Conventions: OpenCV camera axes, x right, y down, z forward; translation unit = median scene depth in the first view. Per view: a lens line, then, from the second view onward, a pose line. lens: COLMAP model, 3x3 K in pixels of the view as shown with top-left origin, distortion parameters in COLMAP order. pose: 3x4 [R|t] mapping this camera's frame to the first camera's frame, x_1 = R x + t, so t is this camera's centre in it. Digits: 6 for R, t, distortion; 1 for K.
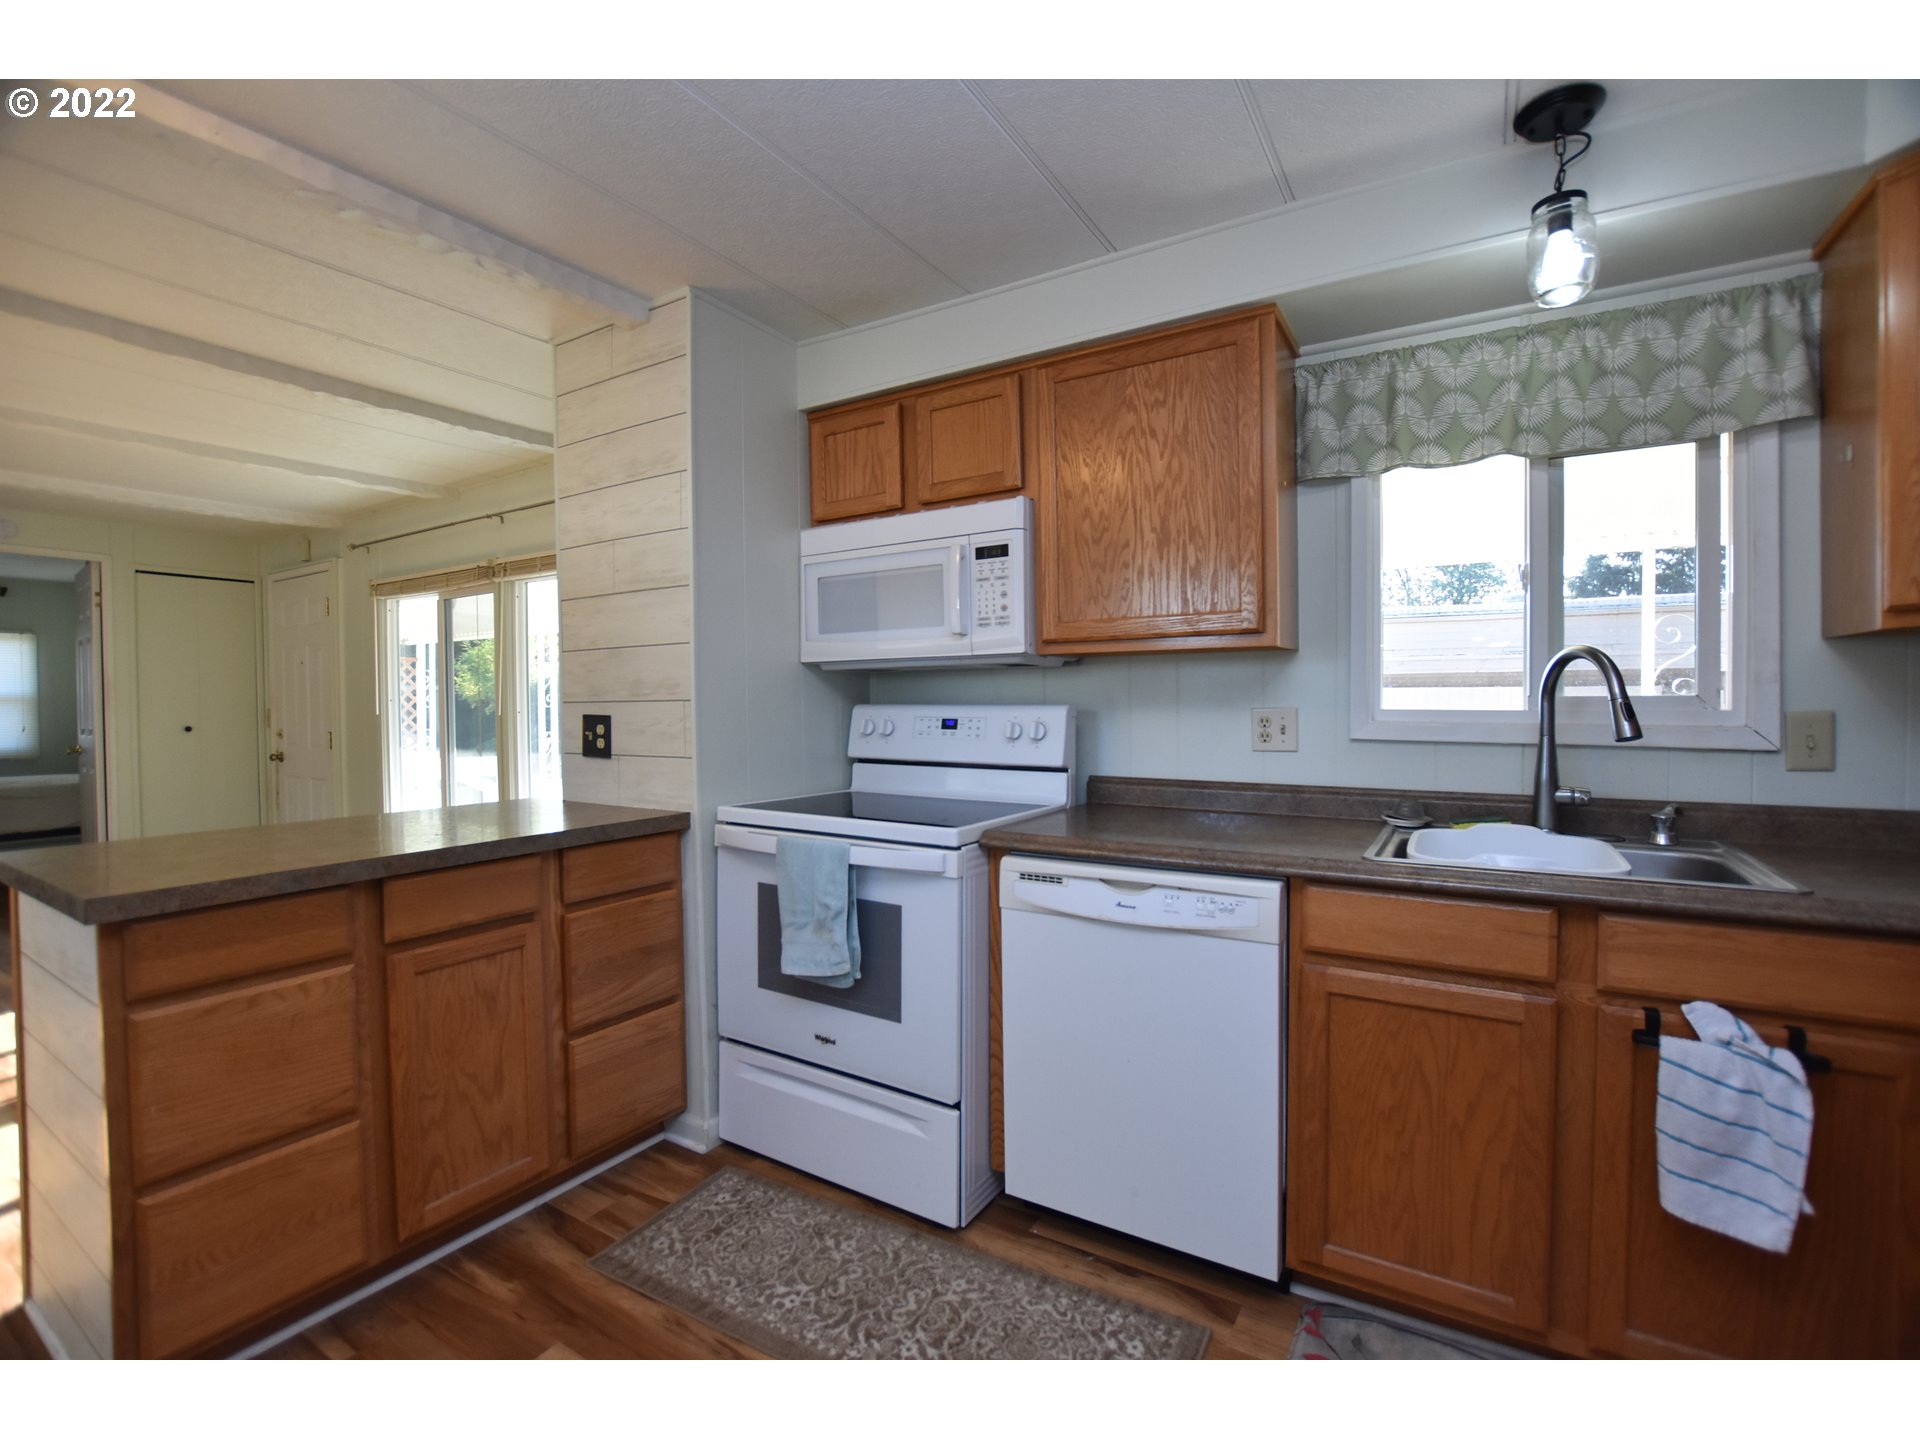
lens RADIAL K [[846.7, 0, 966.0], [0, 846.7, 717.0], [0, 0, 1]] dist [-0.035948, 0.003549]
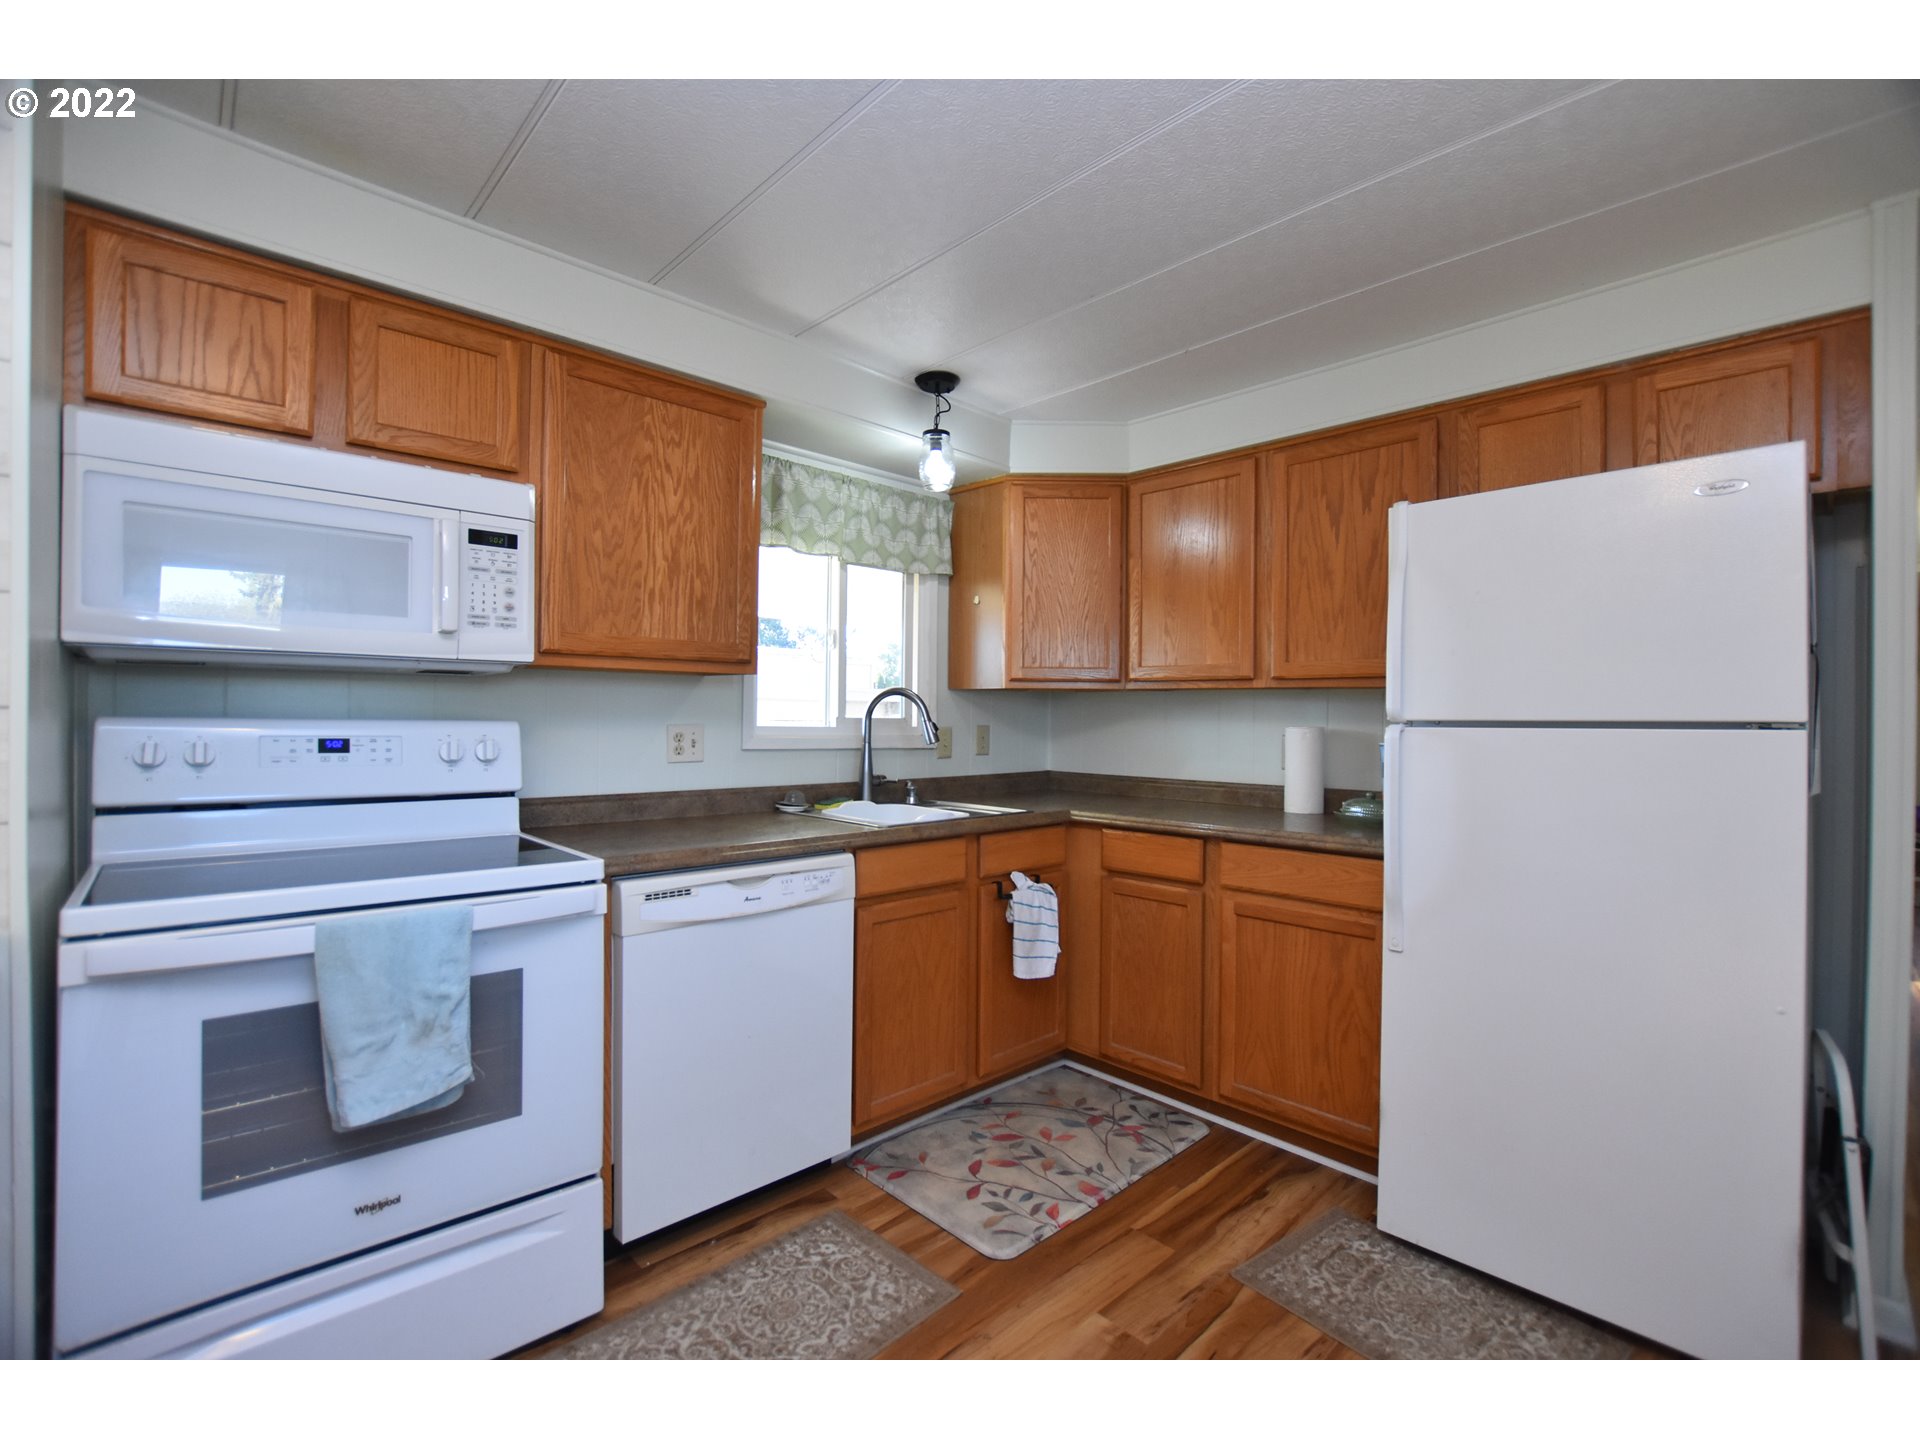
lens RADIAL K [[845.4, 0, 967.1], [0, 845.4, 717.0], [0, 0, 1]] dist [-0.034942, 0.005857]
pose [[0.252917, 0.010331, 0.967433, -0.748944], [0.007200, 0.999895, -0.012560, -0.004518], [-0.967461, 0.010142, 0.252816, 0.383919]]
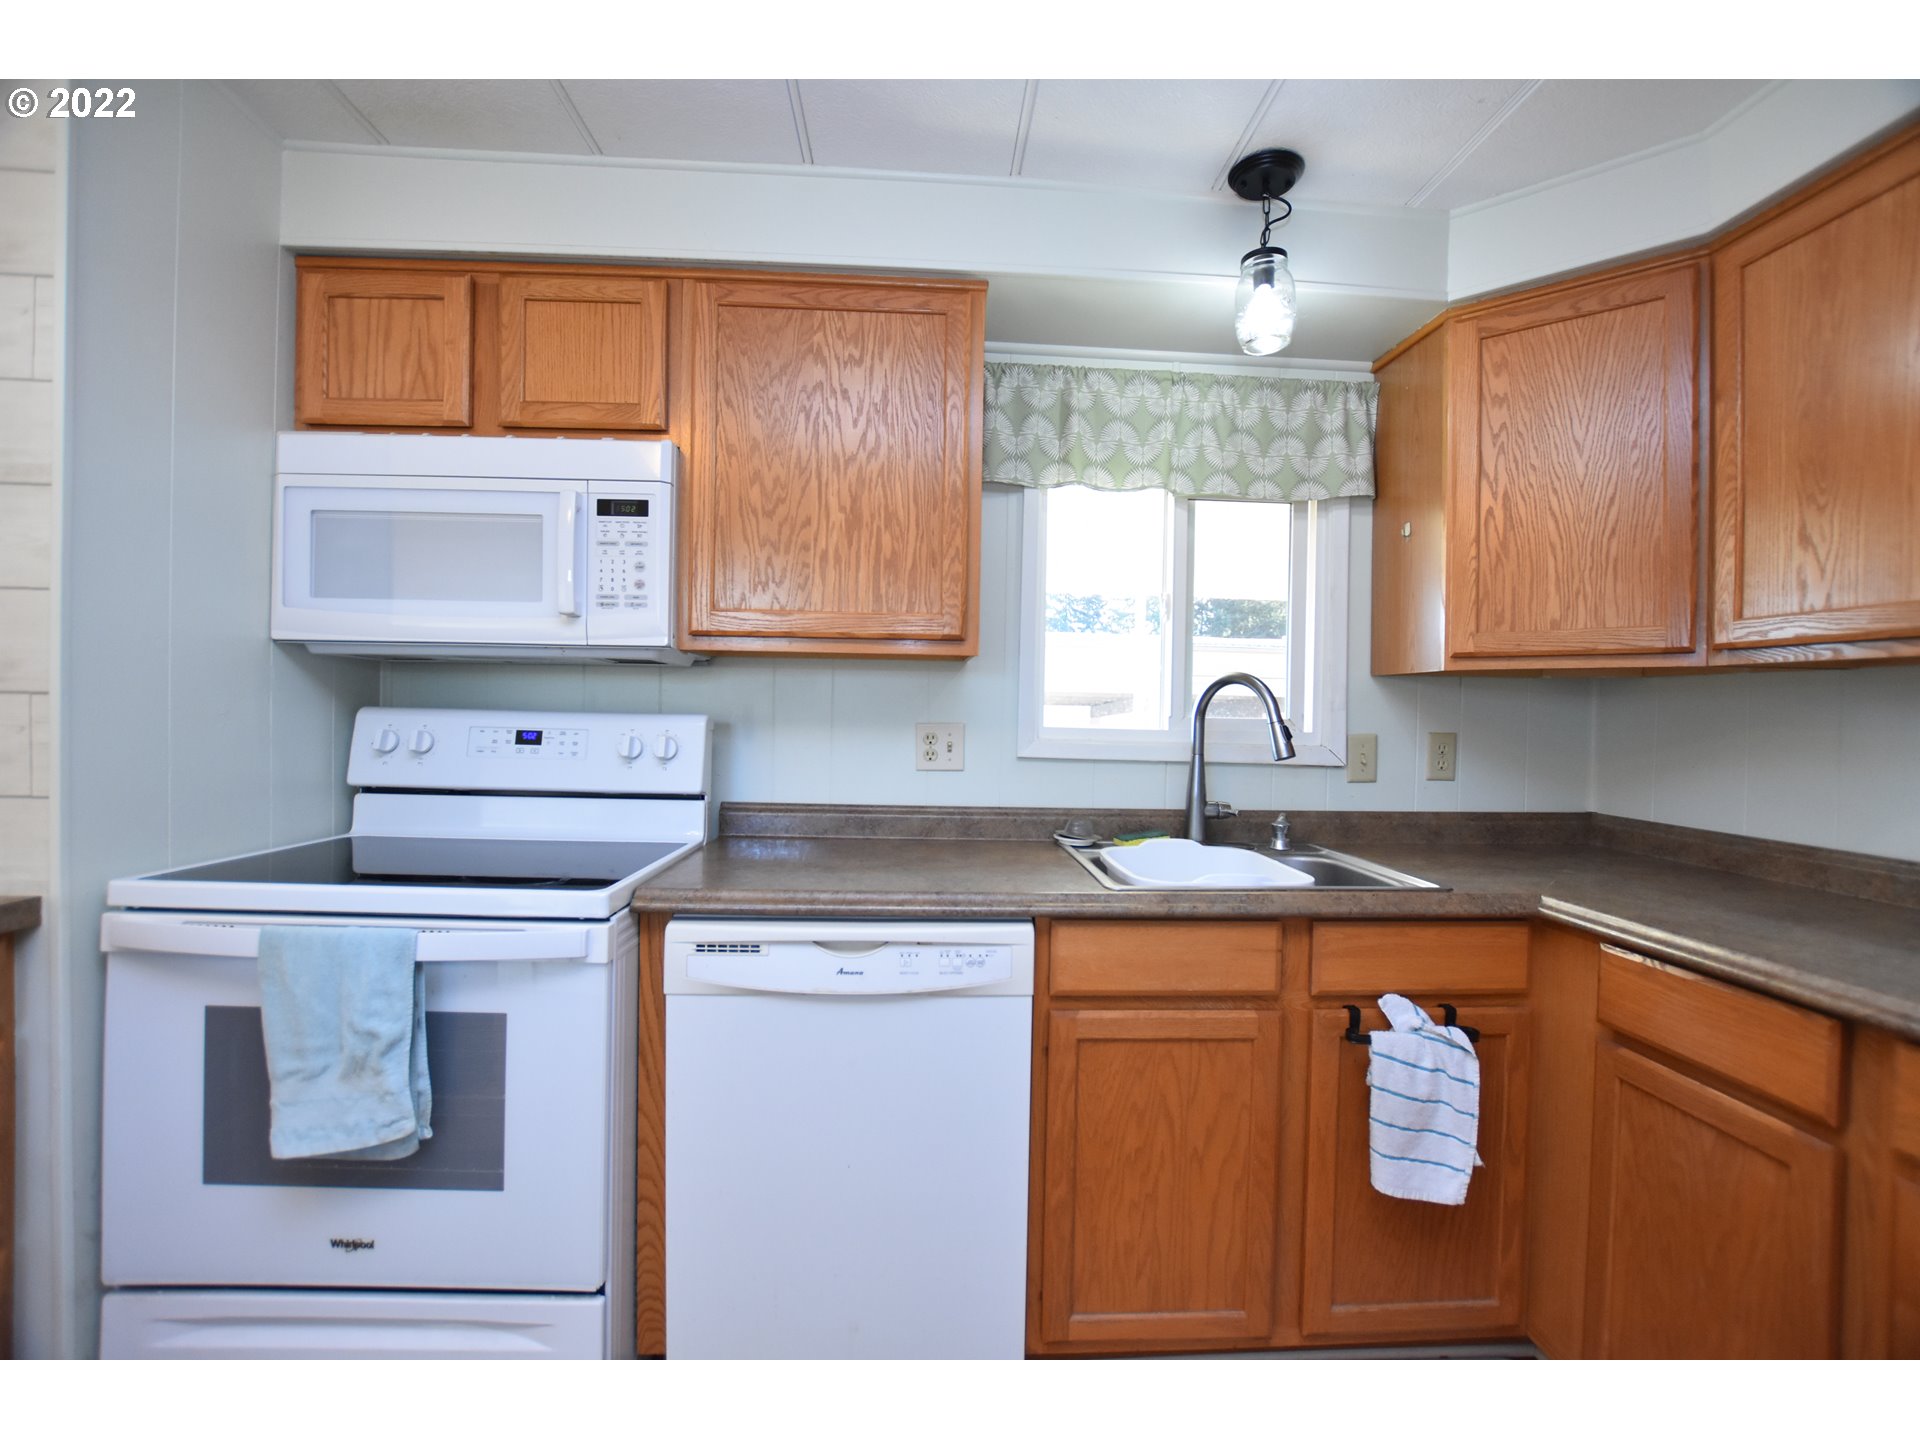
lens RADIAL K [[845.4, 0, 967.1], [0, 845.4, 717.0], [0, 0, 1]] dist [-0.034942, 0.005857]
pose [[0.822085, 0.019385, 0.569035, -0.156556], [-0.014113, 0.999807, -0.013671, -0.006137], [-0.569190, 0.003208, 0.822200, 0.254930]]
